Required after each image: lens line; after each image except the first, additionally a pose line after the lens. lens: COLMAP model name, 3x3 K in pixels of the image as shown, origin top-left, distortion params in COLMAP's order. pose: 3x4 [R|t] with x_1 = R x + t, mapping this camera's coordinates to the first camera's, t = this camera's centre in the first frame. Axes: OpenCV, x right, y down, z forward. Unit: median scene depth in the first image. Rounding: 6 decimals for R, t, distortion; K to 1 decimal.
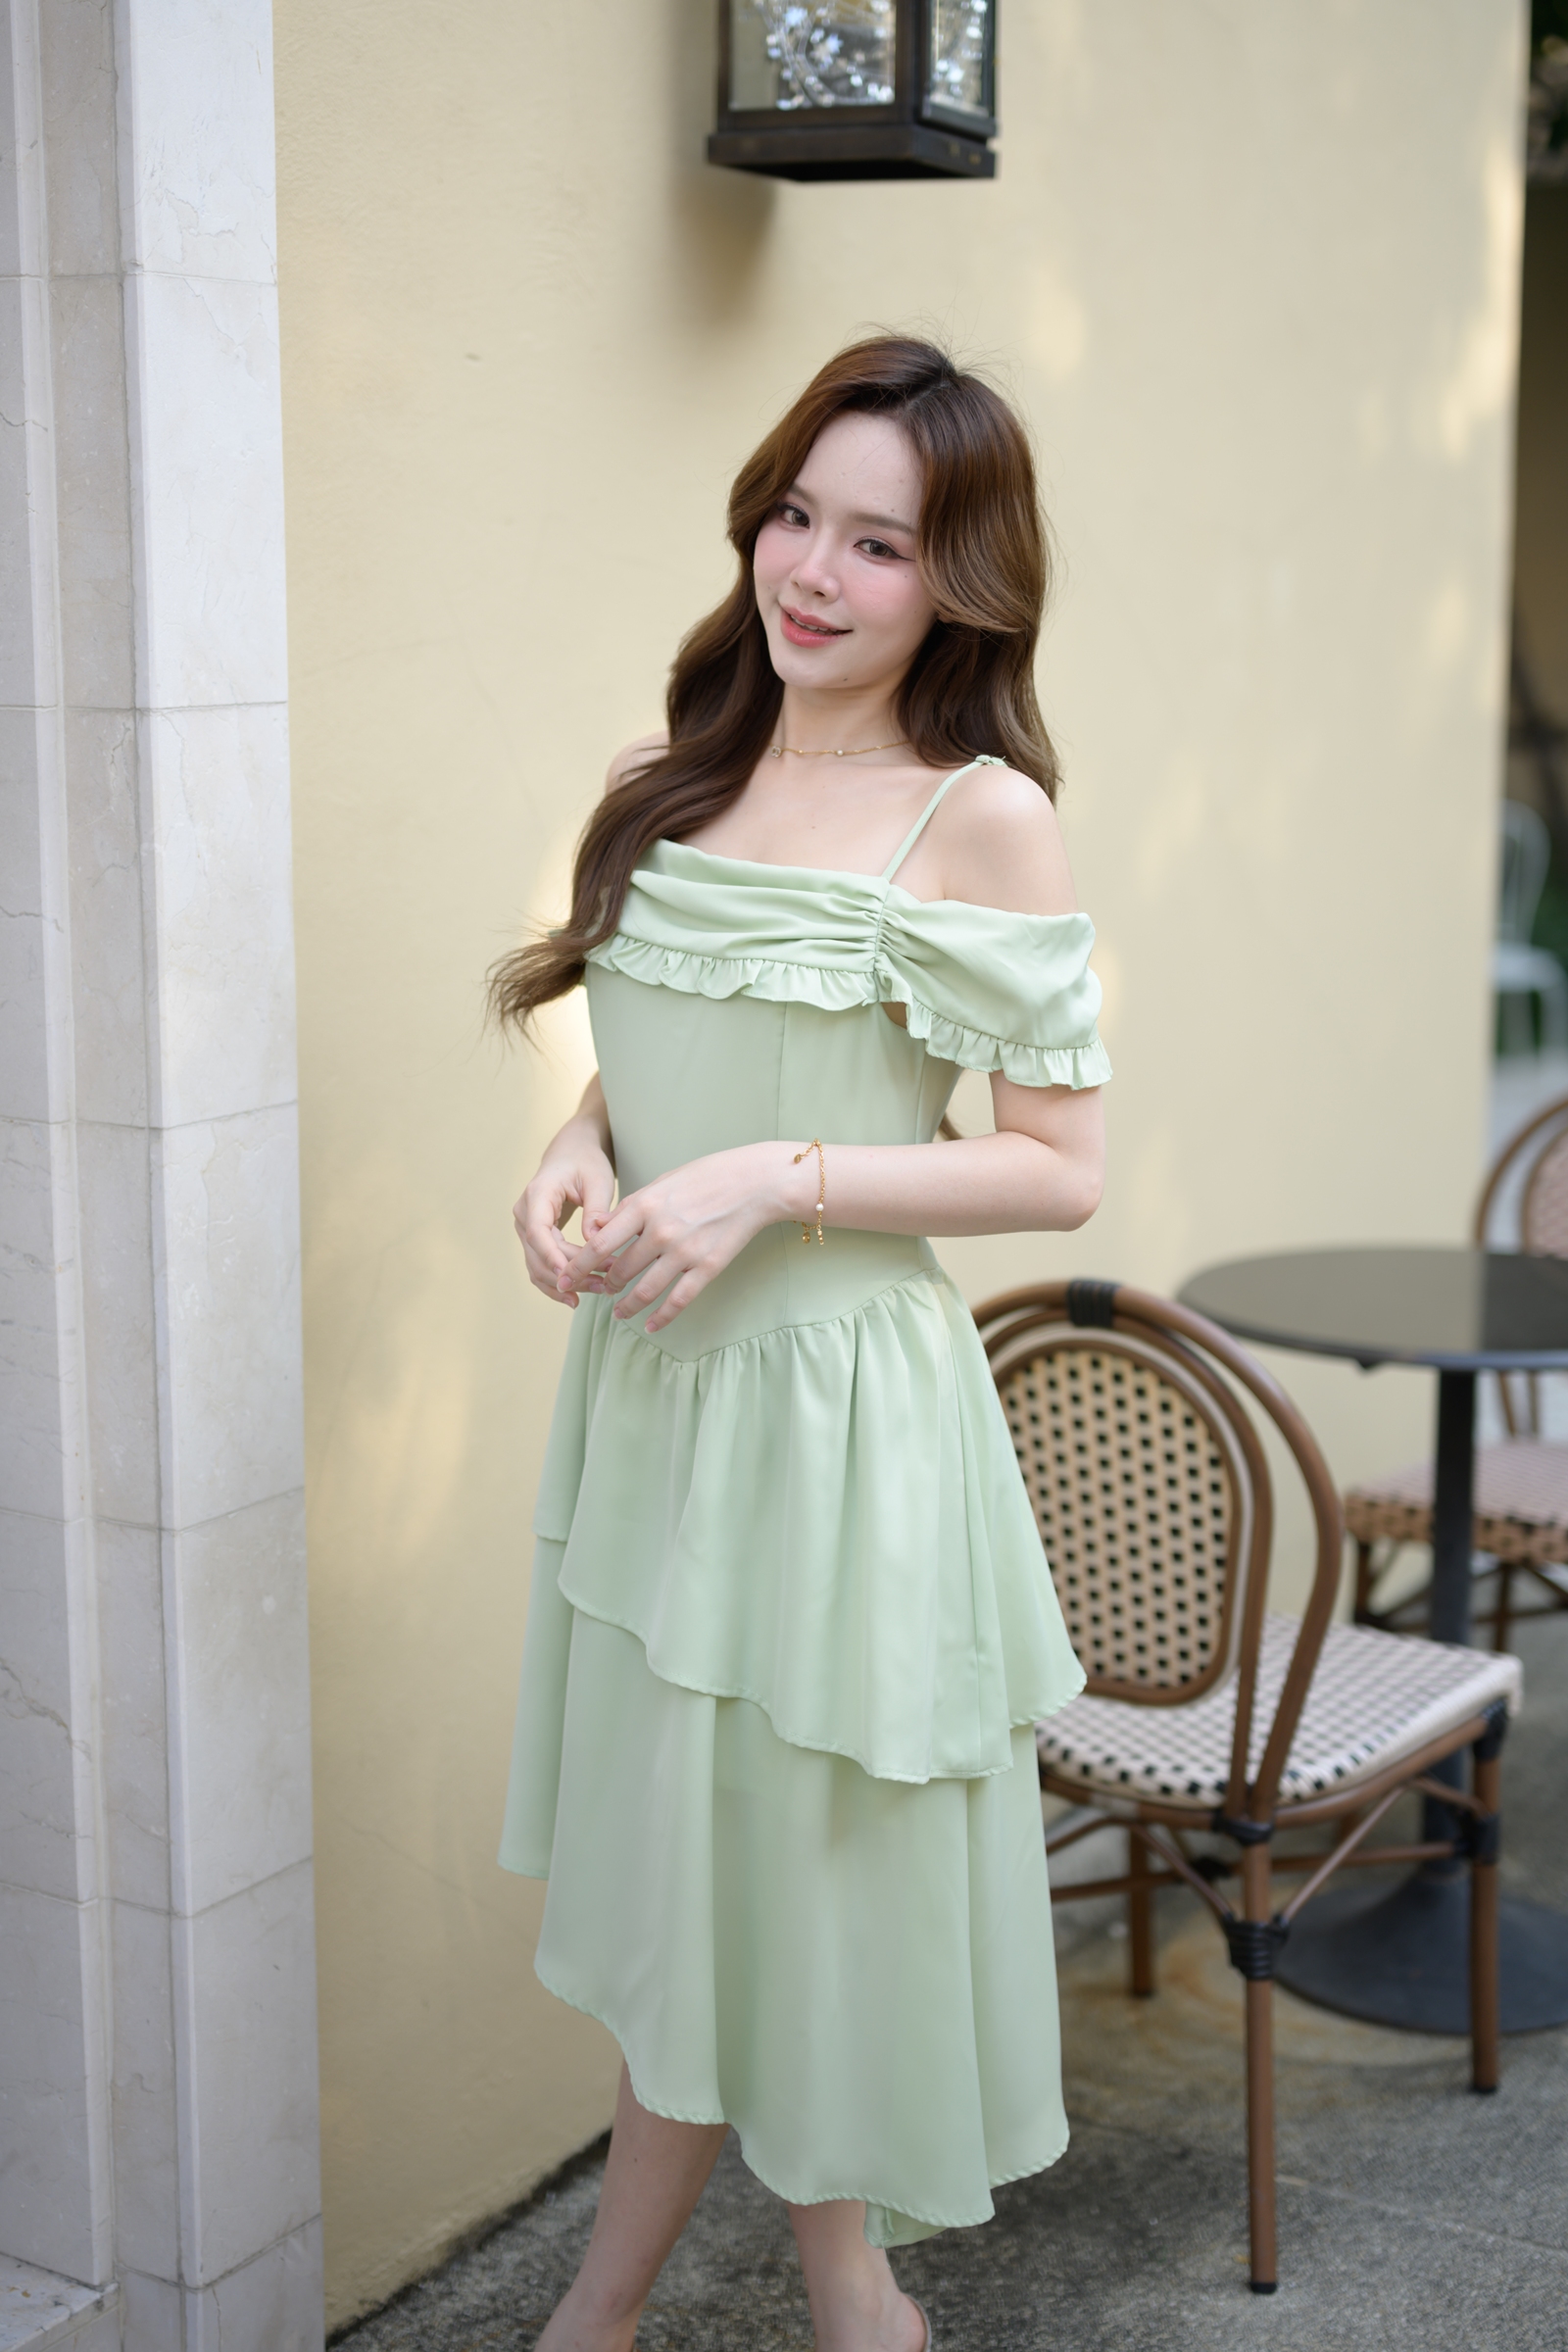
lens RADIAL K [[3377.3, 0, 802.2], [0, 3377.3, 1125.4], [0, 0, 1]] dist [0.006768, 0.023367]
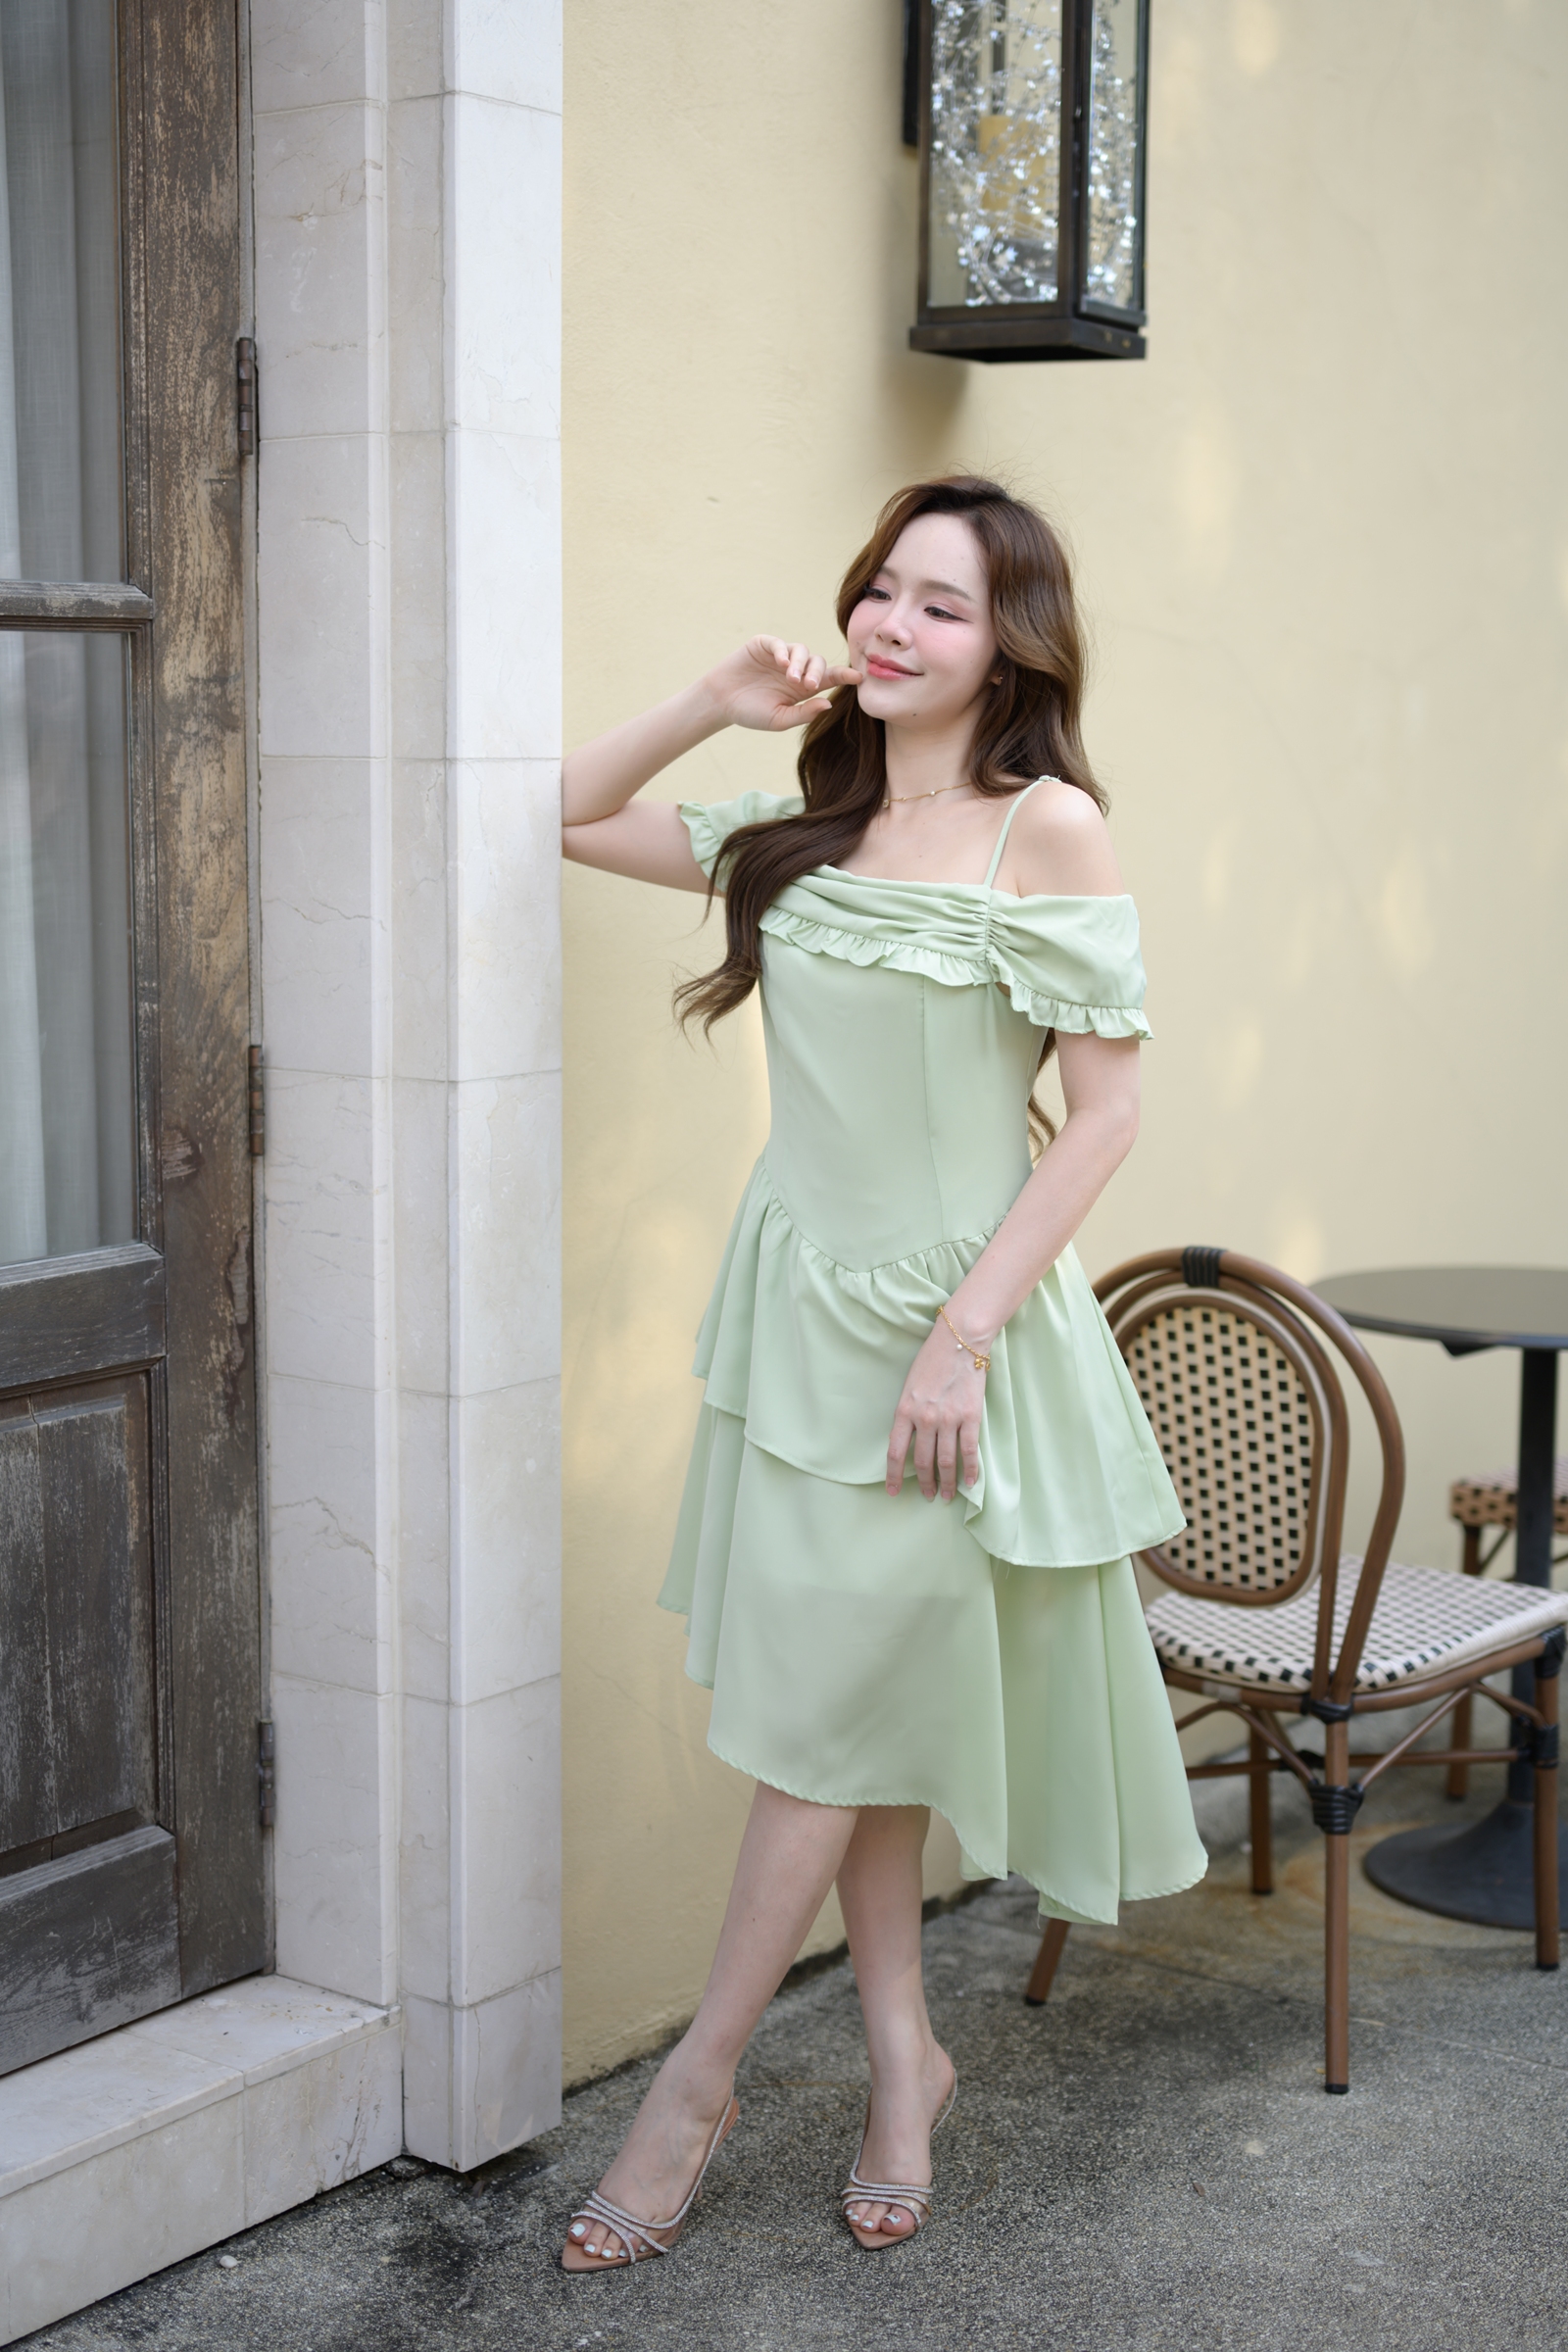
lens RADIAL K [[3343.9, 0, 793.3], [0, 3343.9, 1120.3], [0, 0, 1]] dist [-0.008507, 0.069607]
pose [[0.996559, 0.014552, -0.081598, 0.036562], [-0.018950, 0.998394, -0.053390, 0.068195], [0.080690, 0.054753, 0.995234, -0.222190]]
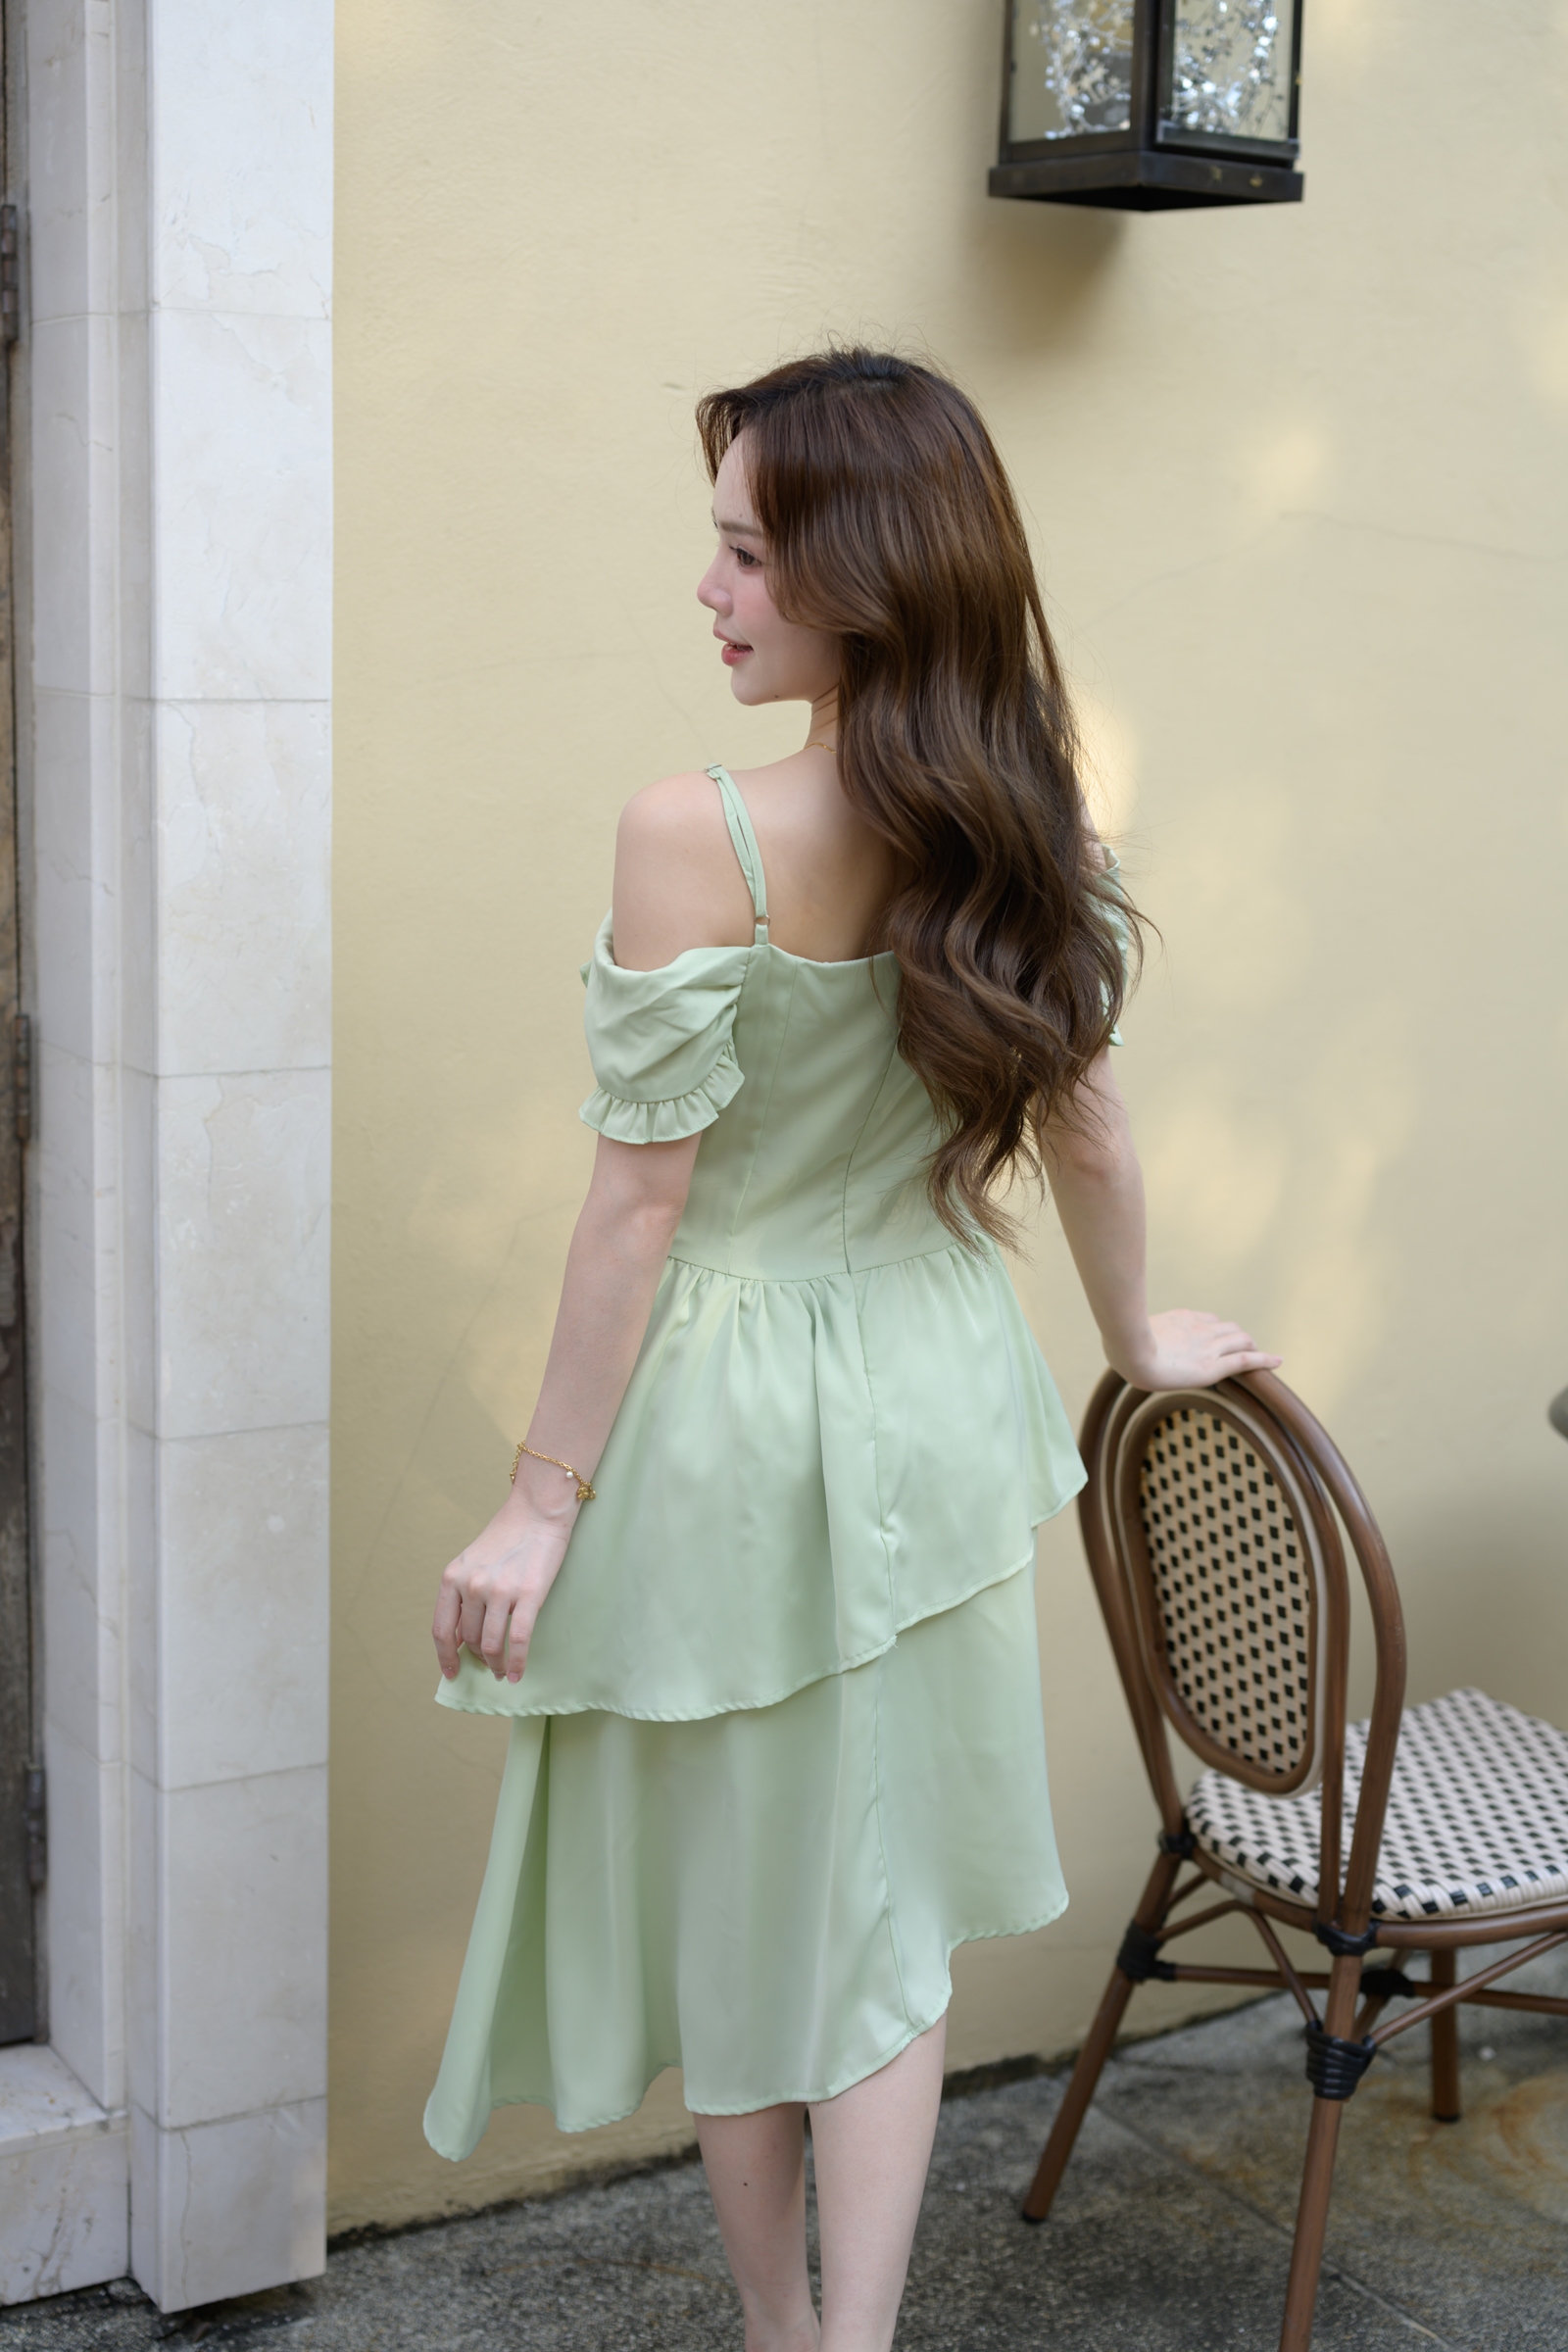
lens RADIAL K [[3377.3, 0, 802.2], [0, 3377.3, 1125.4], [0, 0, 1]] dist [0.006768, 0.023367]
pose [[0.889771, 0.094815, -0.446451, 0.413831], [-0.100097, 0.994908, 0.011800, -0.014434], [0.445296, 0.034189, 0.894730, 0.082045]]
